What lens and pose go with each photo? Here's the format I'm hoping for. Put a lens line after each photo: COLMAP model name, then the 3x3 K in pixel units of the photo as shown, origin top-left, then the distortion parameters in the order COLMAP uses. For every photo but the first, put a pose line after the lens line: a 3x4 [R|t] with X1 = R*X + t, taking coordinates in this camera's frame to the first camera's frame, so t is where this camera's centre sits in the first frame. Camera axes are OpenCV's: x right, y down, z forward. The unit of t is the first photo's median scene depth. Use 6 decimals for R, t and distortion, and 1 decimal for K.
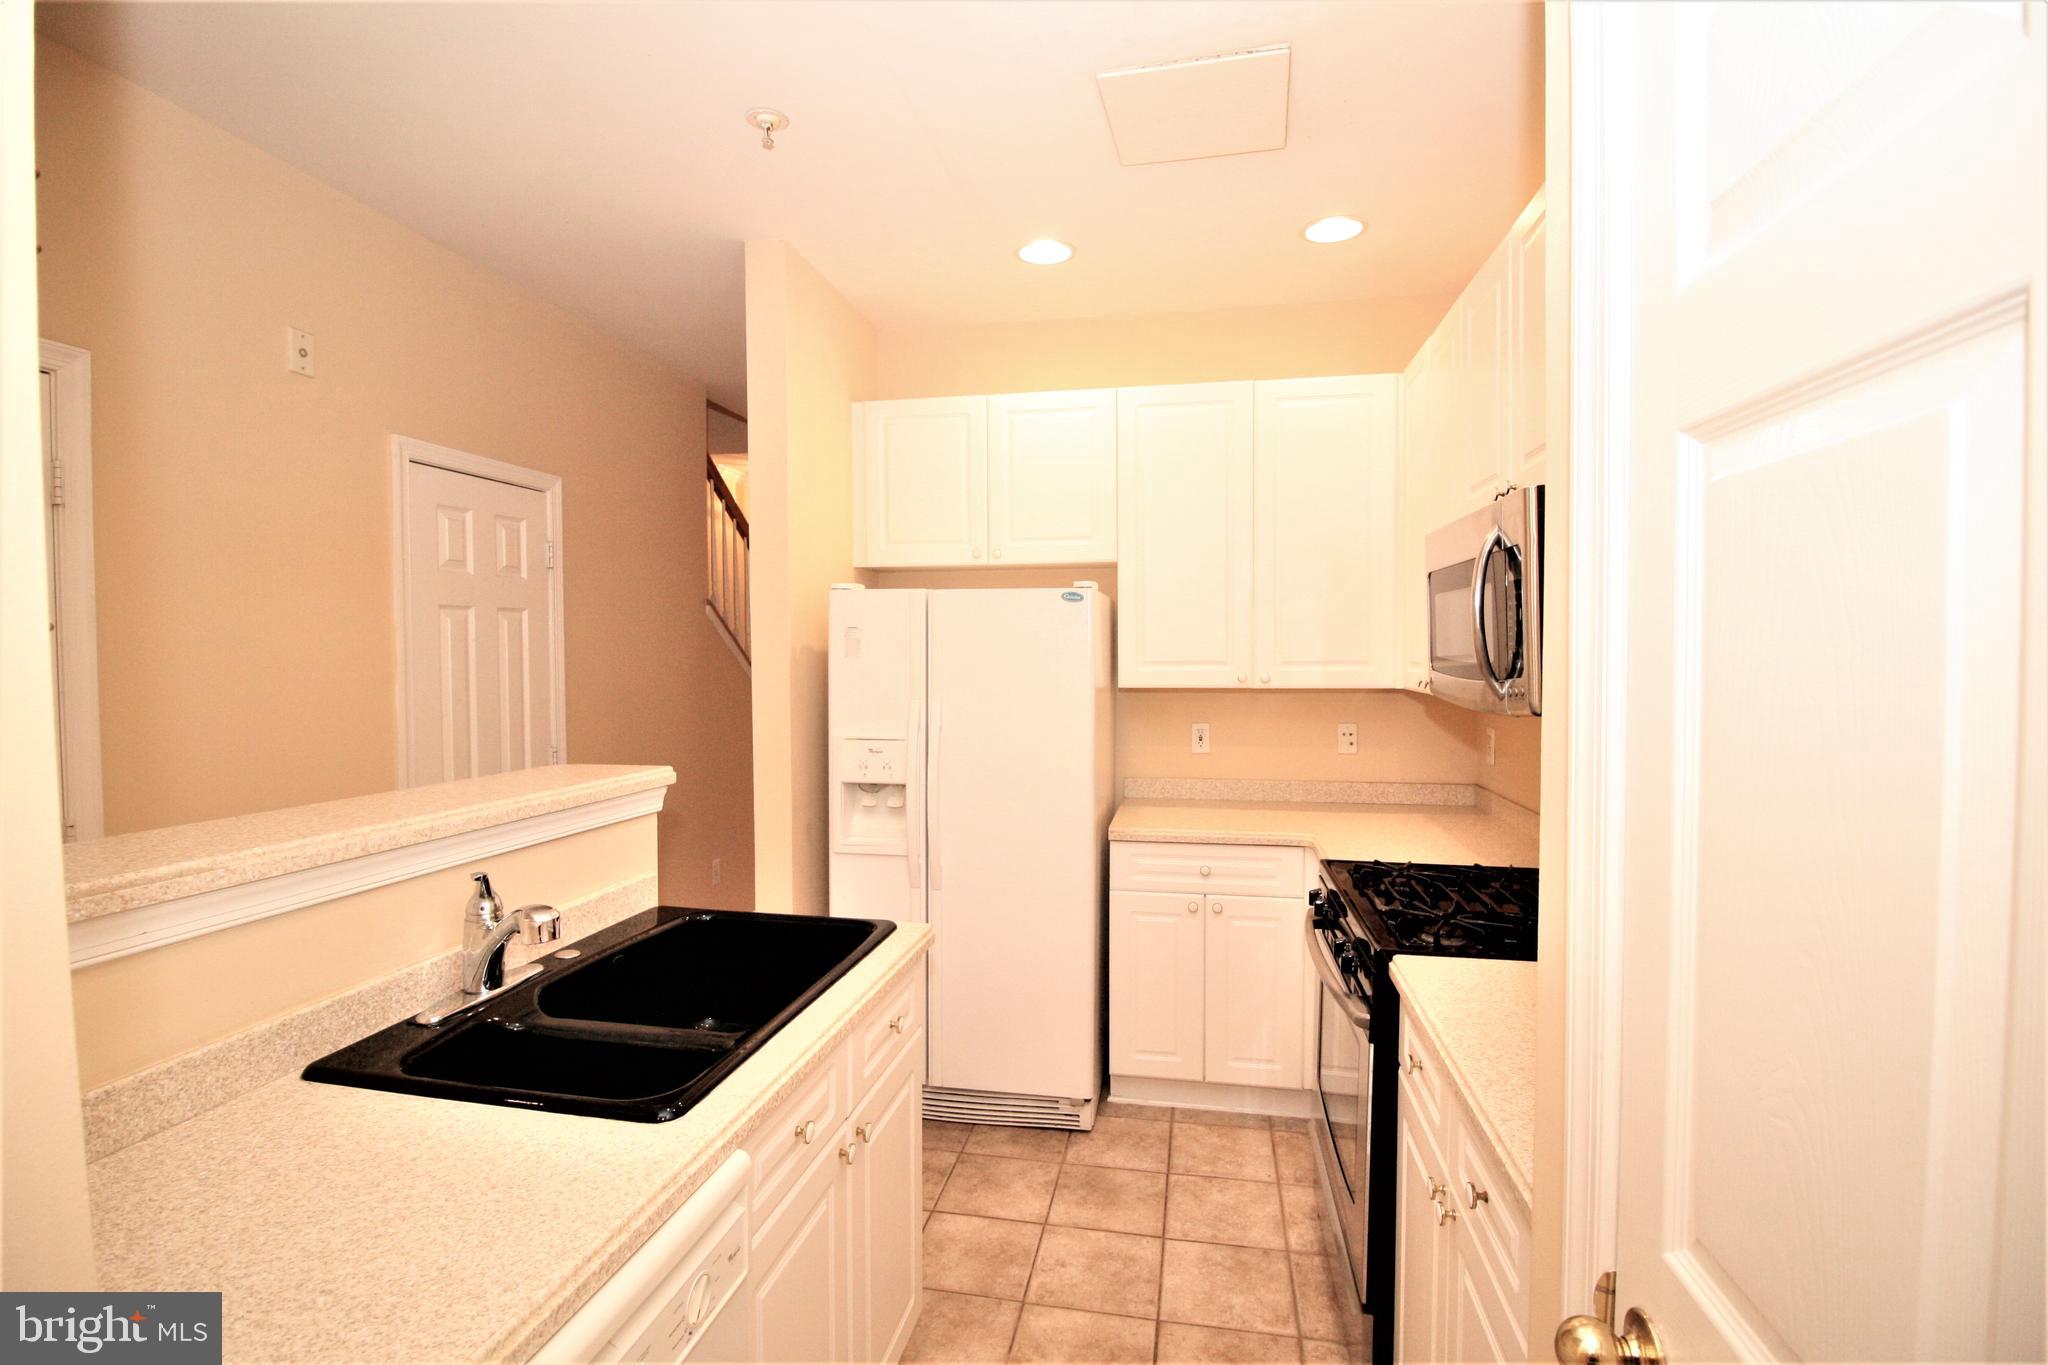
lens RADIAL K [[959.3, 0, 1028.6], [0, 959.3, 675.3], [0, 0, 1]] dist [-0.003661, -0.008802]
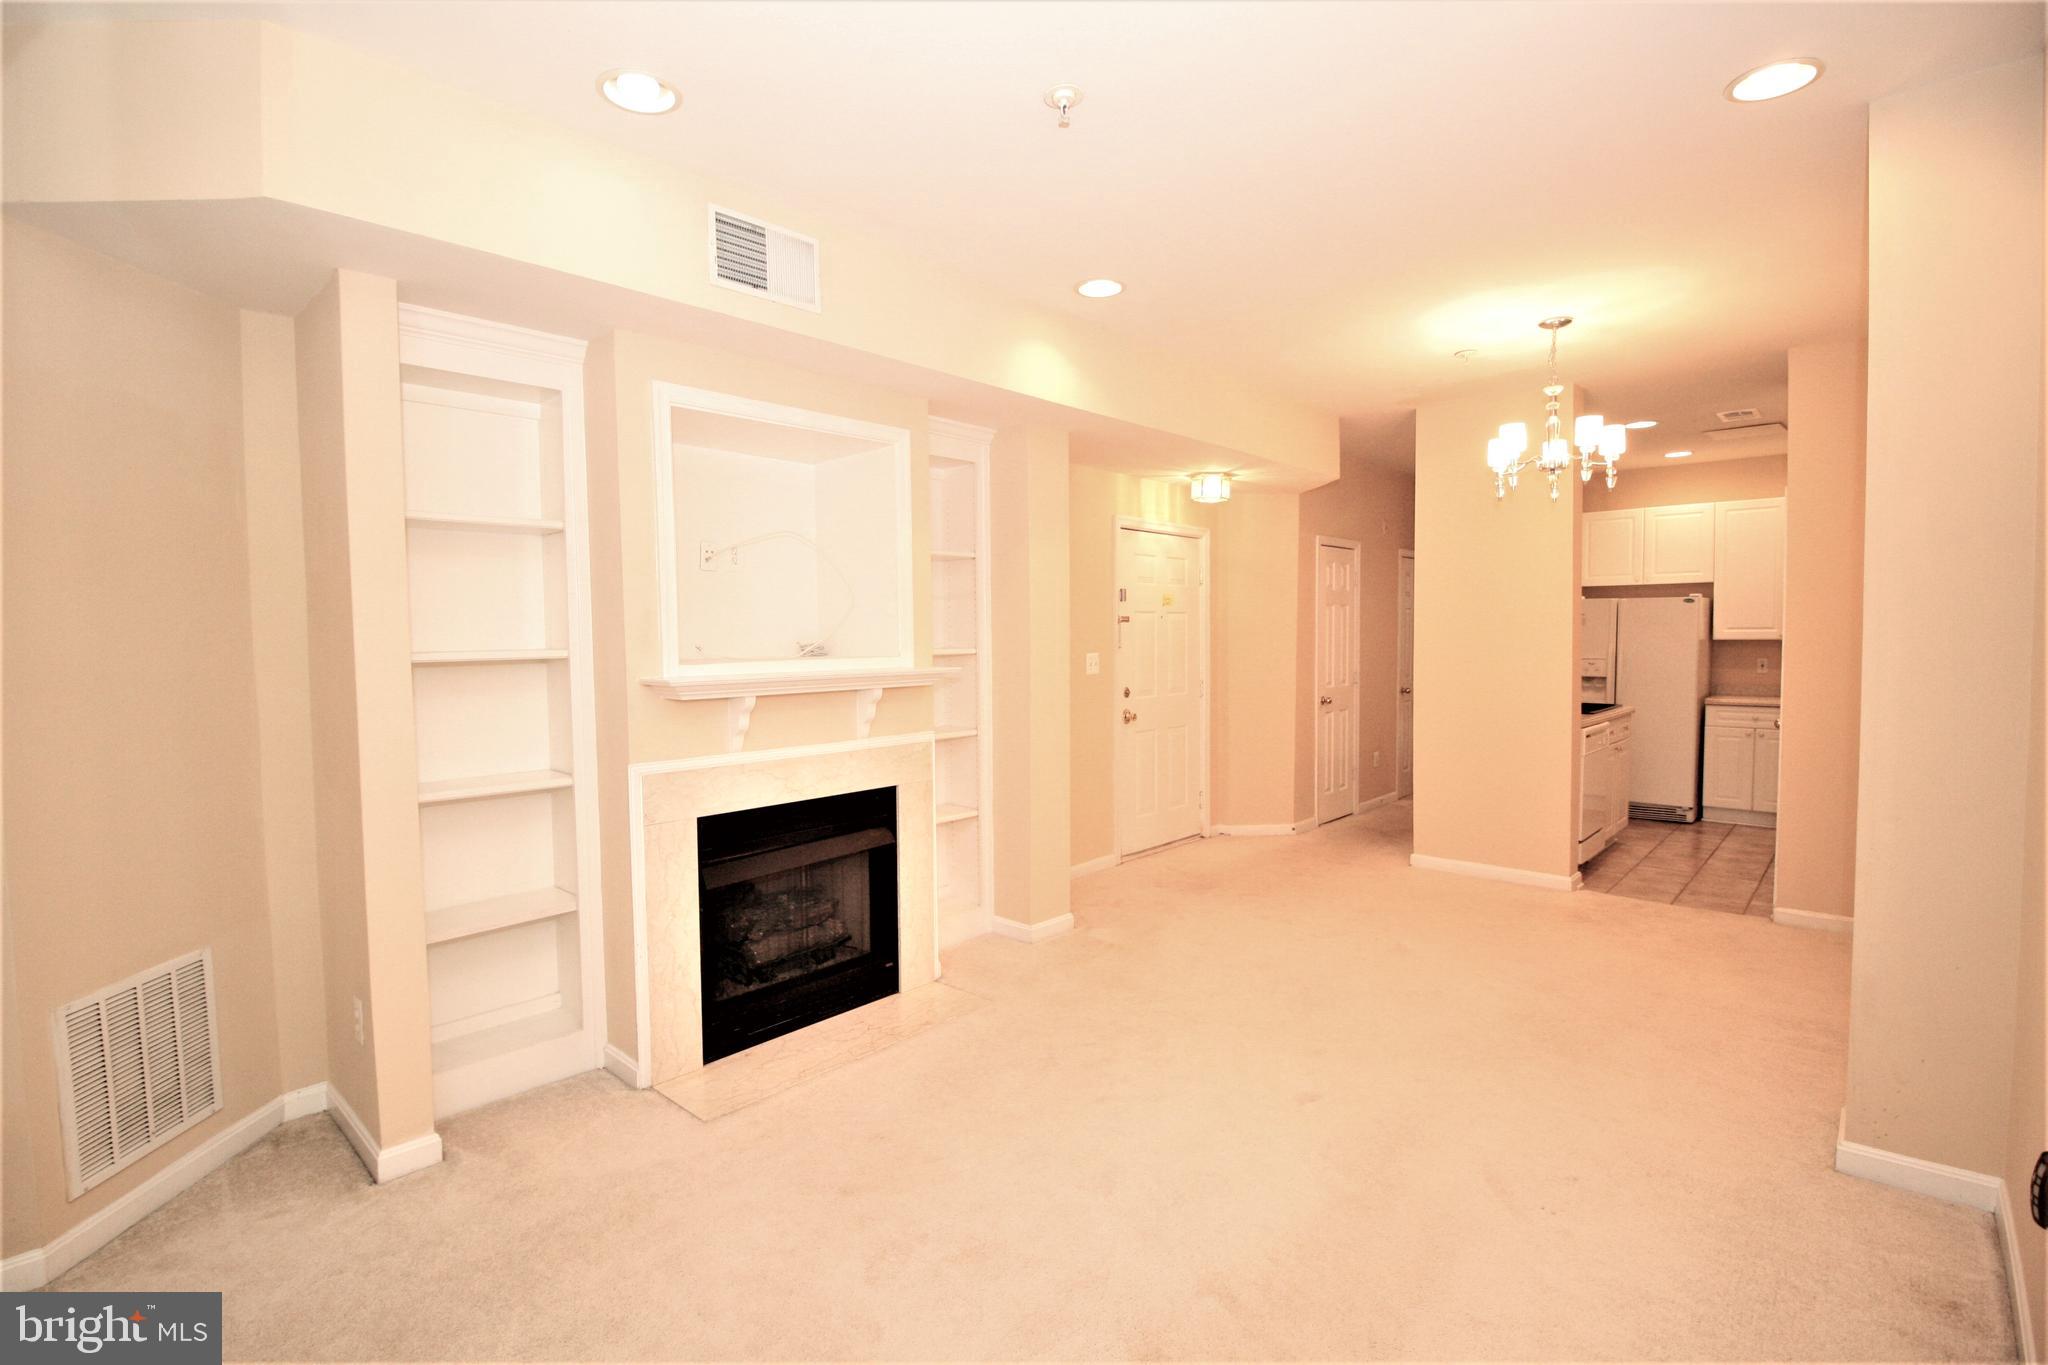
lens RADIAL K [[959.3, 0, 1017.8], [0, 959.3, 694.3], [0, 0, 1]] dist [-0.003661, -0.008802]
pose [[0.845826, 0.021992, -0.533006, -0.089690], [-0.013294, 0.999709, 0.020151, 0.122639], [0.533294, -0.009959, 0.845872, -1.814542]]
